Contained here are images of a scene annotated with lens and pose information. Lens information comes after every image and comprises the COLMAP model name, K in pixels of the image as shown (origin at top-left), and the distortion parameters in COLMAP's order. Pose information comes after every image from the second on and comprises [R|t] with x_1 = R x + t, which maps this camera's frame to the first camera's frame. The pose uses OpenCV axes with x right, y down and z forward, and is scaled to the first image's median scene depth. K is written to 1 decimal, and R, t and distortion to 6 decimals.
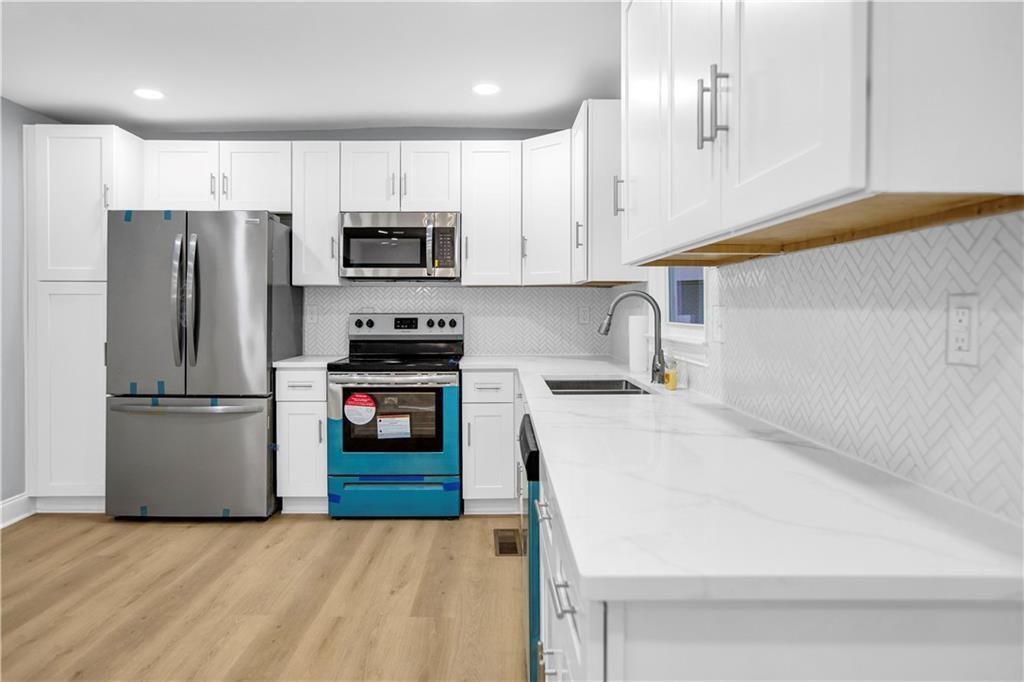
lens RADIAL K [[652.0, 0, 508.6], [0, 652.0, 308.5], [0, 0, 1]] dist [-0.040479, 0.051916]
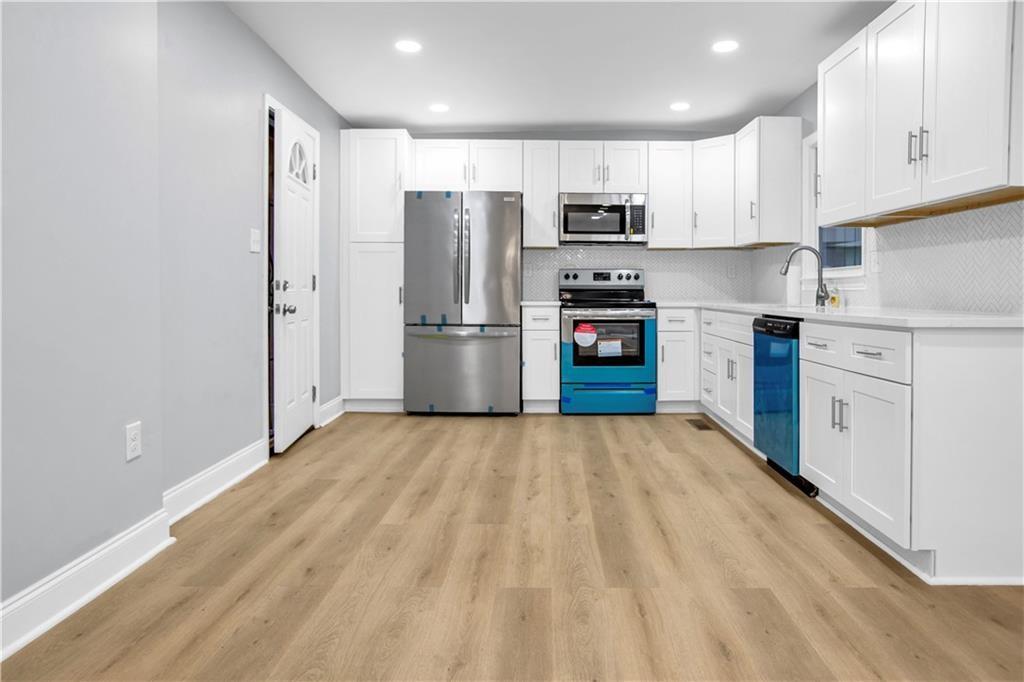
lens RADIAL K [[643.8, 0, 561.3], [0, 643.8, 293.8], [0, 0, 1]] dist [-0.040357, 0.059691]
pose [[0.999822, 0.002511, 0.018722, -0.304550], [-0.002609, 0.999983, 0.005203, 0.059052], [-0.018708, -0.005251, 0.999811, -0.370589]]
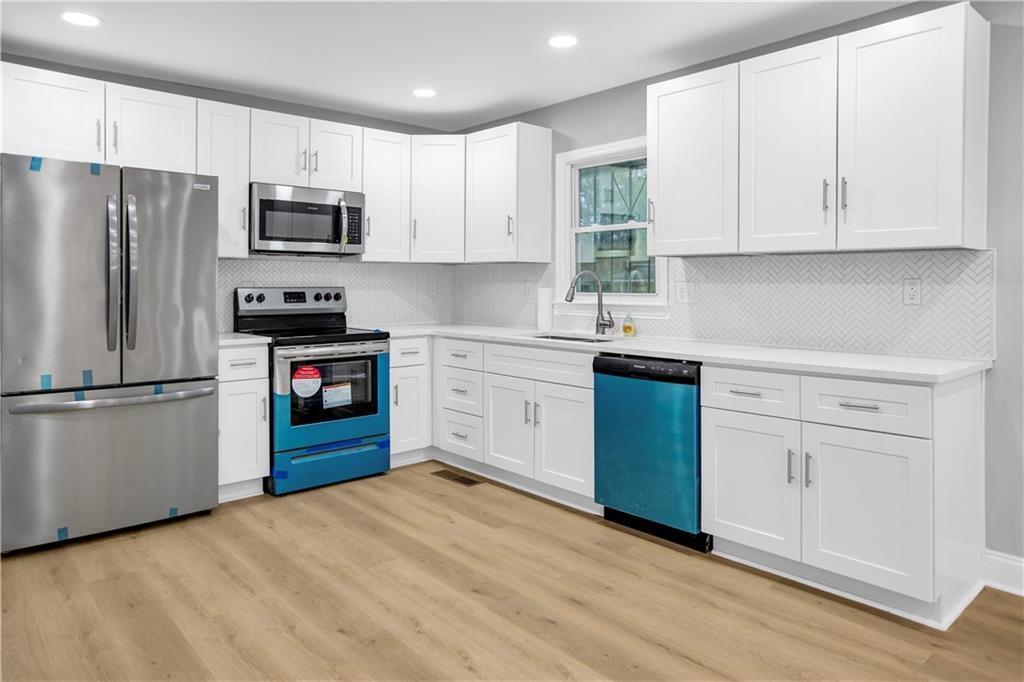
lens RADIAL K [[670.2, 0, 511.4], [0, 670.2, 279.5], [0, 0, 1]] dist [-0.044665, 0.050757]
pose [[0.746631, 0.005168, 0.665219, -0.680395], [-0.002163, 0.999983, -0.005341, 0.000125], [-0.665235, 0.002549, 0.746629, 0.010719]]
